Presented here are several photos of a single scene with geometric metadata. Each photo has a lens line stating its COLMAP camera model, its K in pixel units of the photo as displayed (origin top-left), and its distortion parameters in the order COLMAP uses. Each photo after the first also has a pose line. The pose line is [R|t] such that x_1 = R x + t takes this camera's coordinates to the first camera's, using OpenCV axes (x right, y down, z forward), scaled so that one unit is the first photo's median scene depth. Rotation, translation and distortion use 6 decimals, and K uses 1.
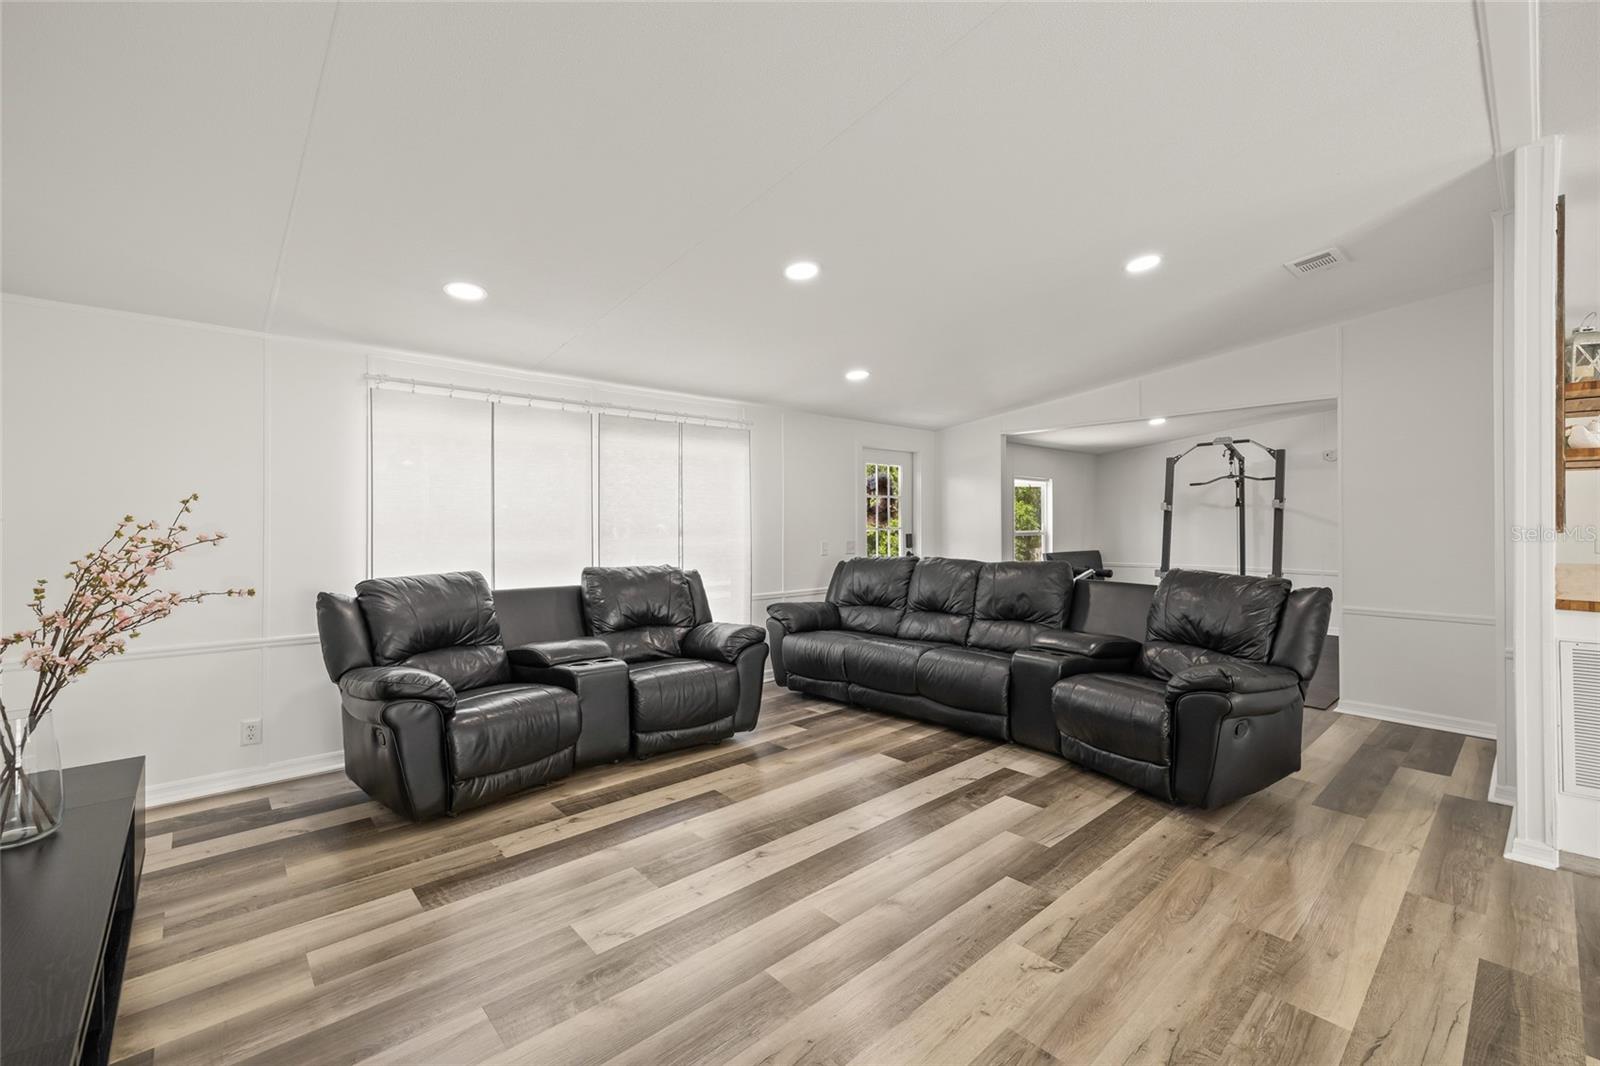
lens RADIAL K [[663.8, 0, 794.6], [0, 663.8, 529.8], [0, 0, 1]] dist [-0.001086, 0.000126]
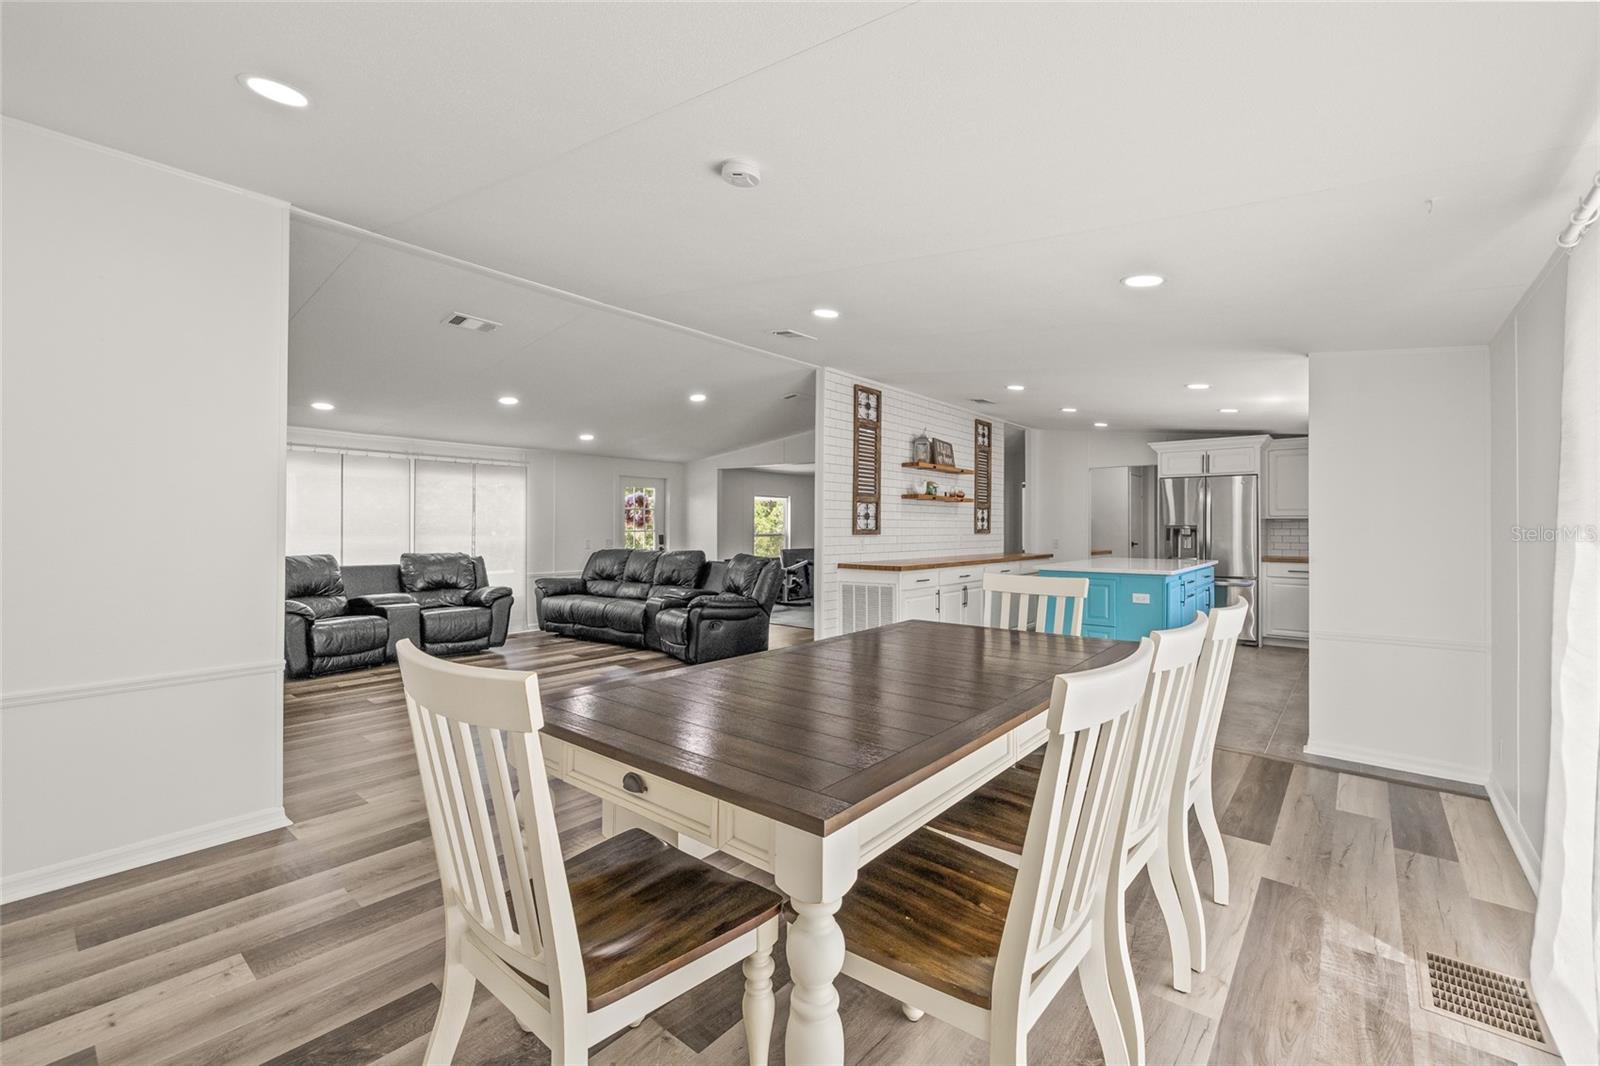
lens RADIAL K [[663.8, 0, 793.2], [0, 663.8, 528.7], [0, 0, 1]] dist [-0.001086, 0.000126]
pose [[0.990327, 0.007928, 0.138529, 0.412984], [-0.007369, 0.999963, -0.004547, -0.004158], [-0.138560, 0.003483, 0.990348, -0.763754]]
